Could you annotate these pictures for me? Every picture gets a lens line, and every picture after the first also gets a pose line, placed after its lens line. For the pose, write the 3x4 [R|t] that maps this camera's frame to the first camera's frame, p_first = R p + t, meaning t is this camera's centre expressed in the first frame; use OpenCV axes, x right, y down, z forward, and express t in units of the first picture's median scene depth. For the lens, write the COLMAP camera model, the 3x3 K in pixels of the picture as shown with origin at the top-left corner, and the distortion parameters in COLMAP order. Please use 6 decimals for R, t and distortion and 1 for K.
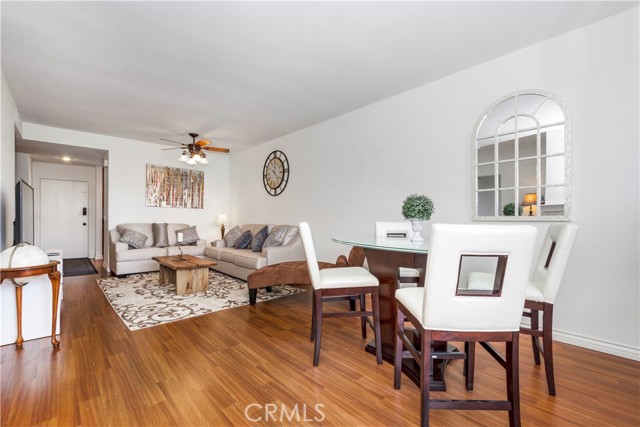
lens RADIAL K [[285.5, 0, 319.7], [0, 285.5, 216.5], [0, 0, 1]] dist [0.005048, 0.000571]
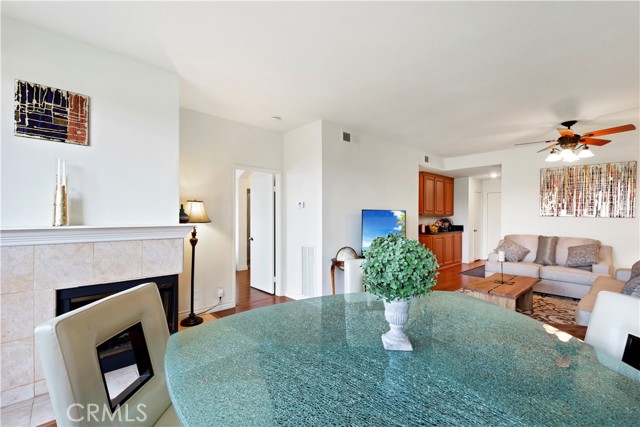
lens RADIAL K [[277.5, 0, 318.4], [0, 277.5, 218.2], [0, 0, 1]] dist [-0.000382, -0.000122]
pose [[-0.004577, 0.004926, -0.999977, 0.282819], [0.006104, 0.999969, 0.004898, -0.040464], [0.999971, -0.006082, -0.004607, 0.329834]]
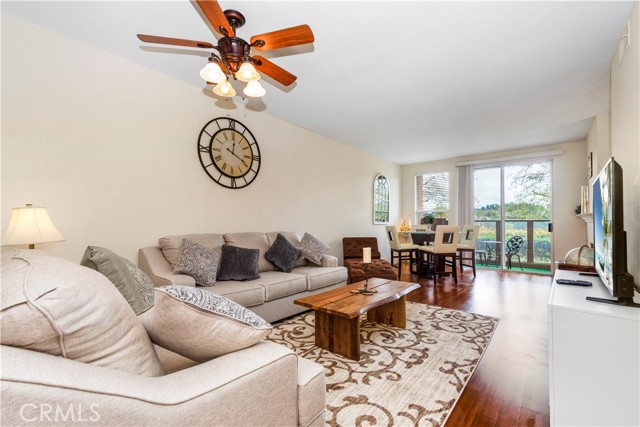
lens RADIAL K [[278.6, 0, 321.1], [0, 278.6, 219.2], [0, 0, 1]] dist [0.014891, -0.000086]
pose [[-0.133534, 0.009240, 0.991001, -0.809682], [-0.009238, 0.999901, -0.010568, 0.001175], [-0.991001, -0.010566, -0.133436, 0.891186]]
